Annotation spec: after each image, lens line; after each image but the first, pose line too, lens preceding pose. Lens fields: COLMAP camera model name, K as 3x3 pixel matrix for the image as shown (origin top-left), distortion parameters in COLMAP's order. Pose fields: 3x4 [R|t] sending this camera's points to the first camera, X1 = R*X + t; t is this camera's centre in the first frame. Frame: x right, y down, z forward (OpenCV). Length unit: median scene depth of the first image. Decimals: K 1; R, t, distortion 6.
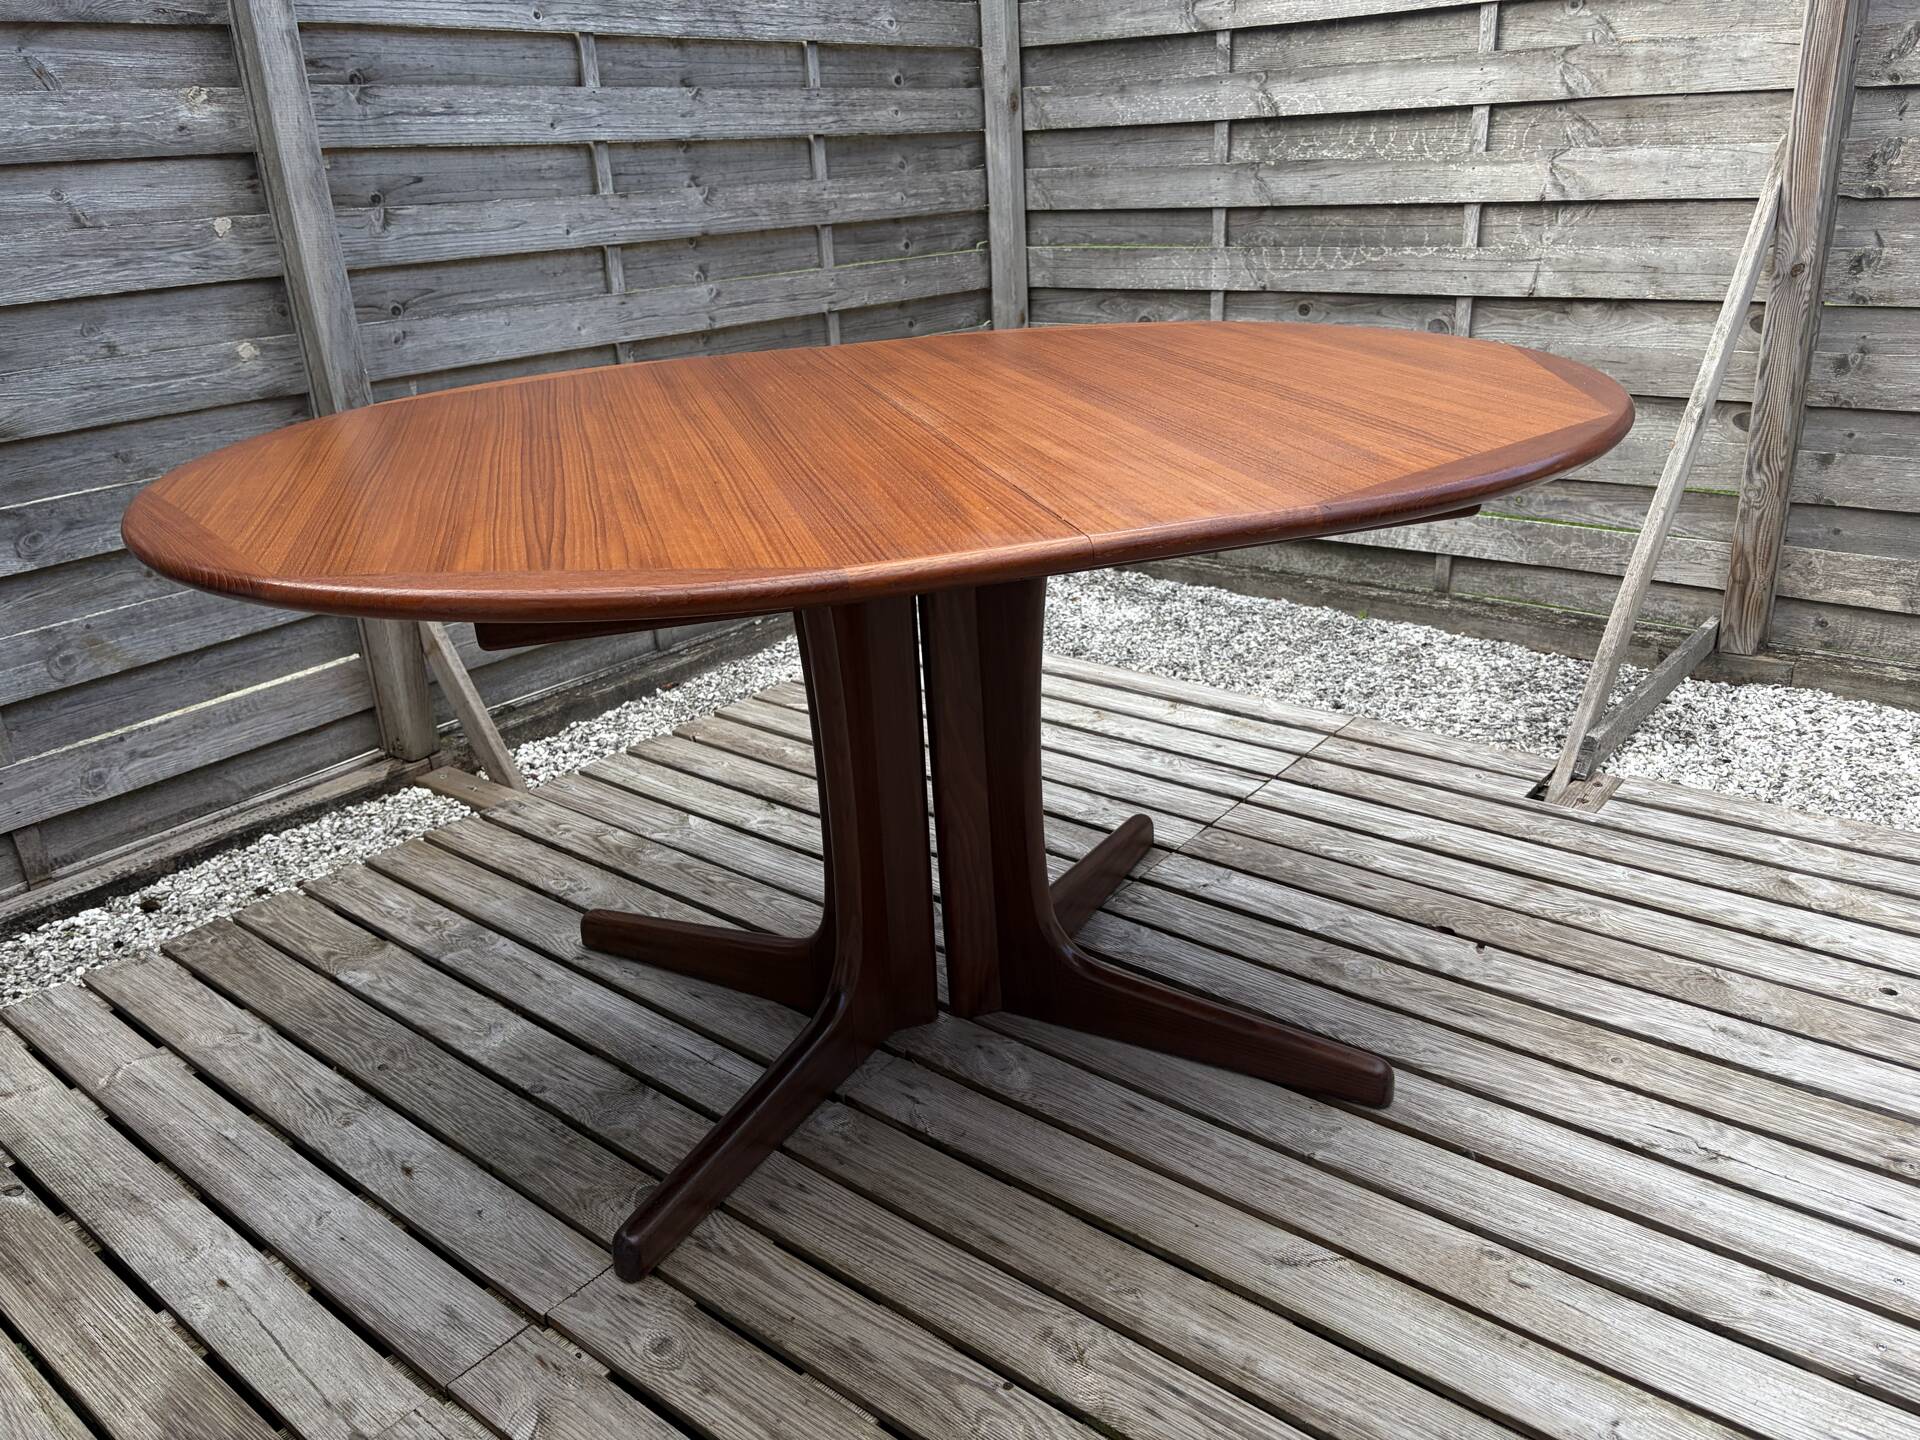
lens RADIAL K [[1460.5, 0, 957.6], [0, 1460.5, 724.5], [0, 0, 1]] dist [0.038542, -0.038749]
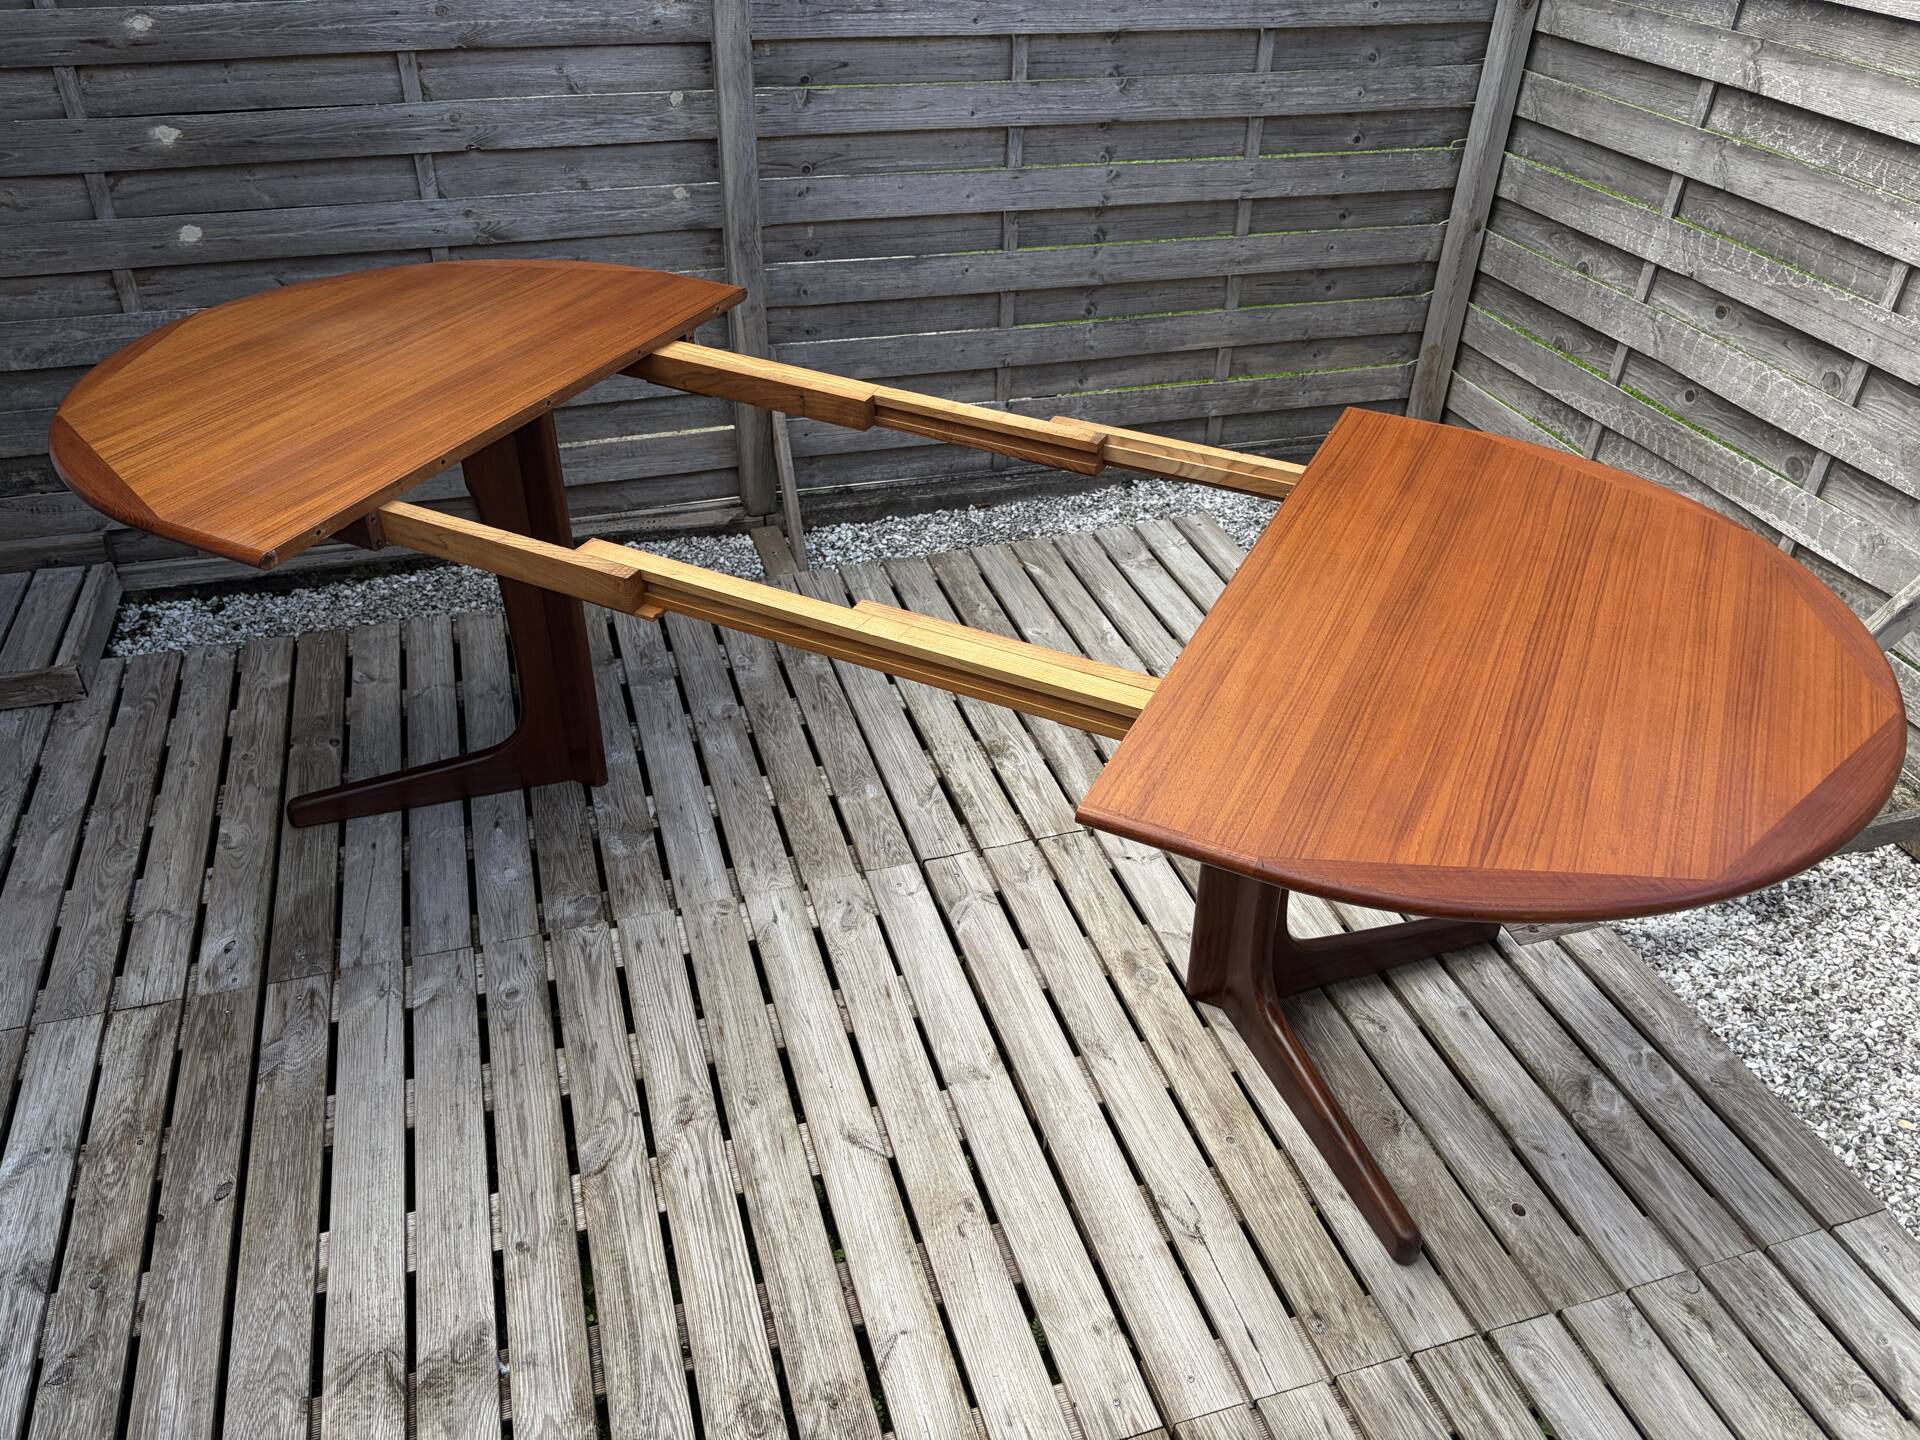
lens RADIAL K [[1460.5, 0, 957.4], [0, 1460.5, 717.0], [0, 0, 1]] dist [0.038542, -0.038749]
pose [[0.830163, 0.373475, -0.413939, 0.417153], [-0.266103, 0.917866, 0.294467, -0.257860], [0.489917, -0.134305, 0.861362, -0.074248]]
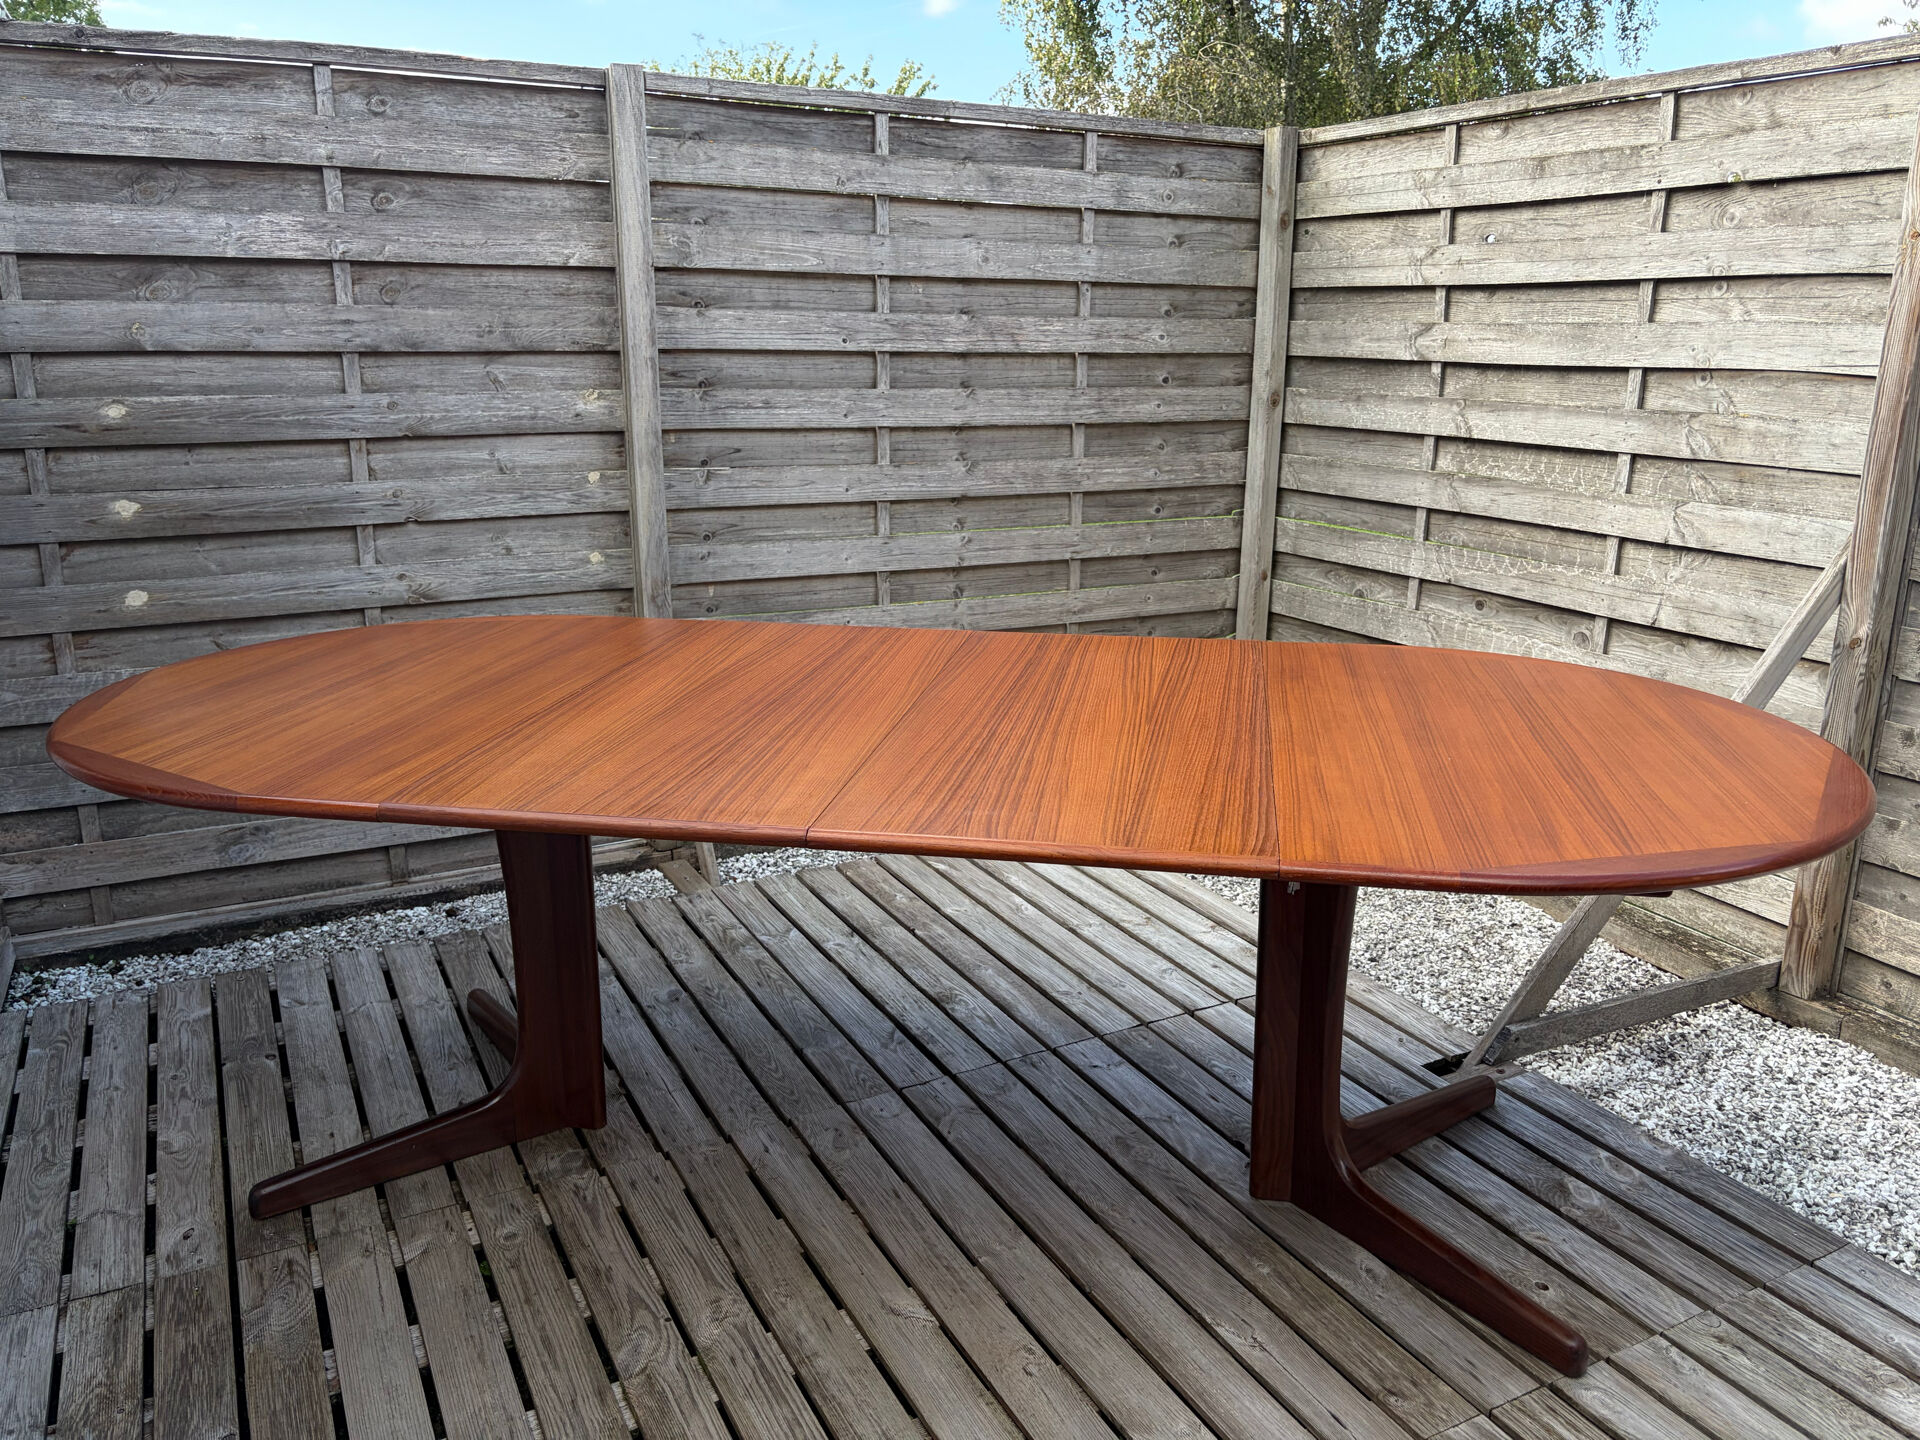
lens RADIAL K [[1460.5, 0, 960.6], [0, 1460.5, 721.8], [0, 0, 1]] dist [0.038542, -0.038749]
pose [[0.916031, 0.156996, -0.369106, 0.396486], [-0.195107, 0.978419, -0.068046, -0.058823], [0.350457, 0.134348, 0.926893, -0.202682]]
